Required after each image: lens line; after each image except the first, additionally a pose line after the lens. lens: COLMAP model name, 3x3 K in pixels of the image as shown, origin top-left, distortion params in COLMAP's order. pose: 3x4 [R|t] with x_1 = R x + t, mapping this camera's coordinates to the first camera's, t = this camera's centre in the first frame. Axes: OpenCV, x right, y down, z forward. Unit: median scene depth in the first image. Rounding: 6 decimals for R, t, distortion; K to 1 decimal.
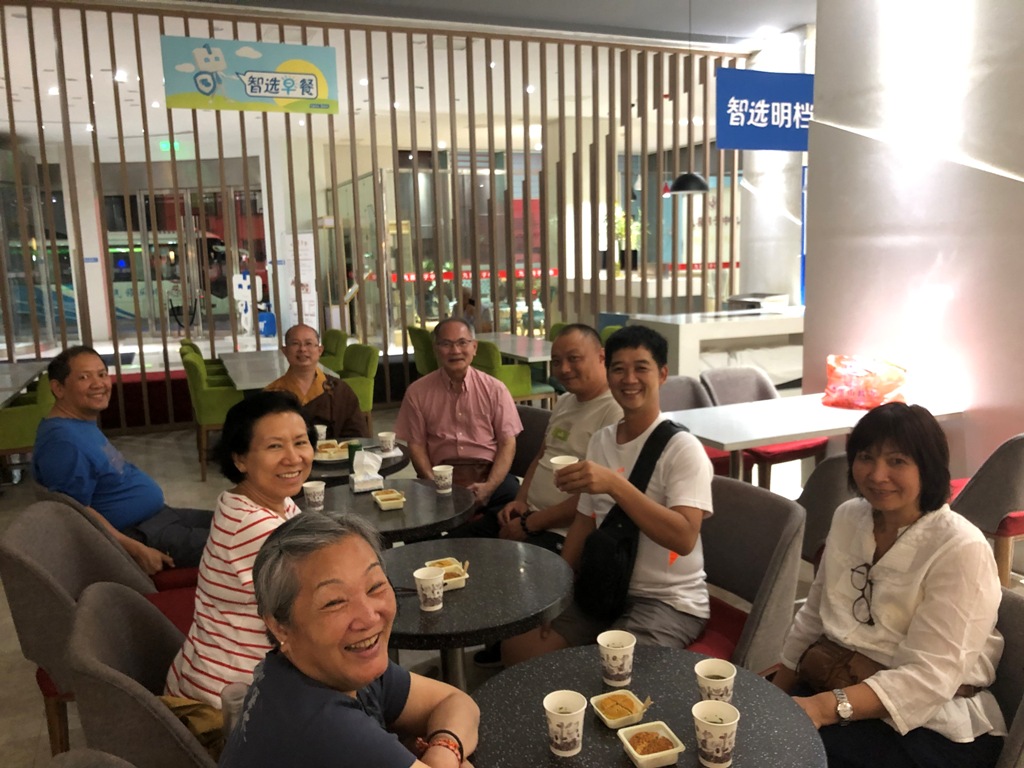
lens RADIAL K [[831.1, 0, 514.0], [0, 831.1, 374.2], [0, 0, 1]] dist [0.011042, 0.005376]
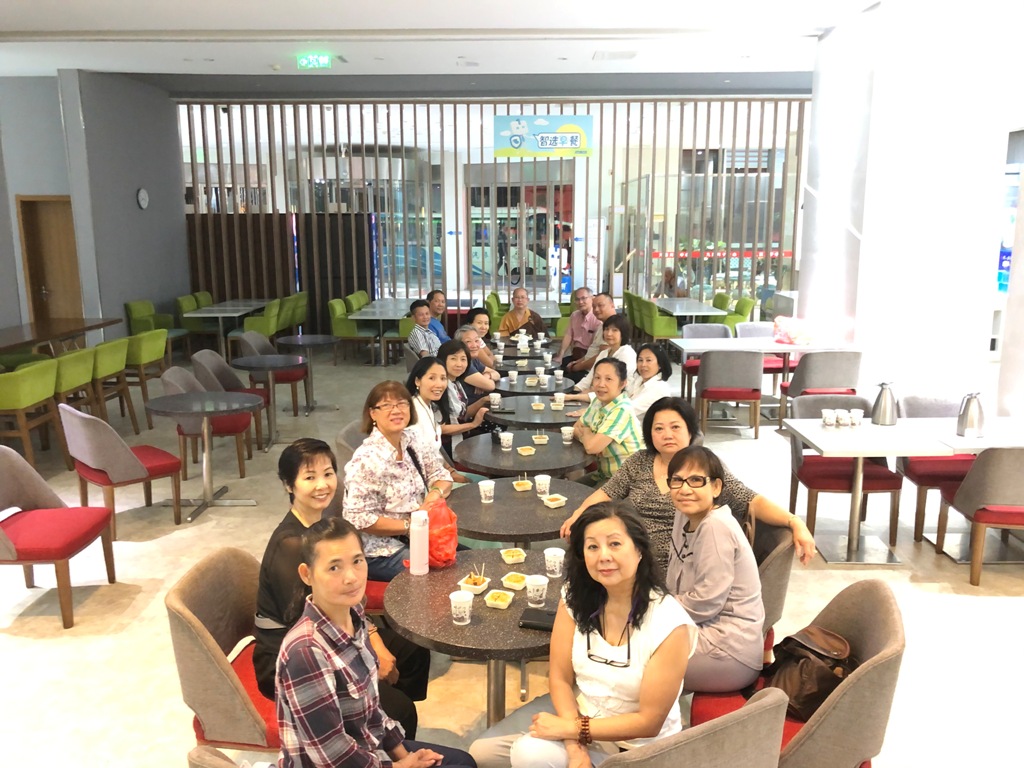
lens RADIAL K [[831.1, 0, 509.4], [0, 831.1, 385.7], [0, 0, 1]] dist [0.011042, 0.005376]
pose [[0.914444, 0.100999, -0.391908, 0.185056], [-0.078813, 0.994262, 0.072335, 0.014166], [0.396965, -0.035259, 0.917156, -0.323067]]
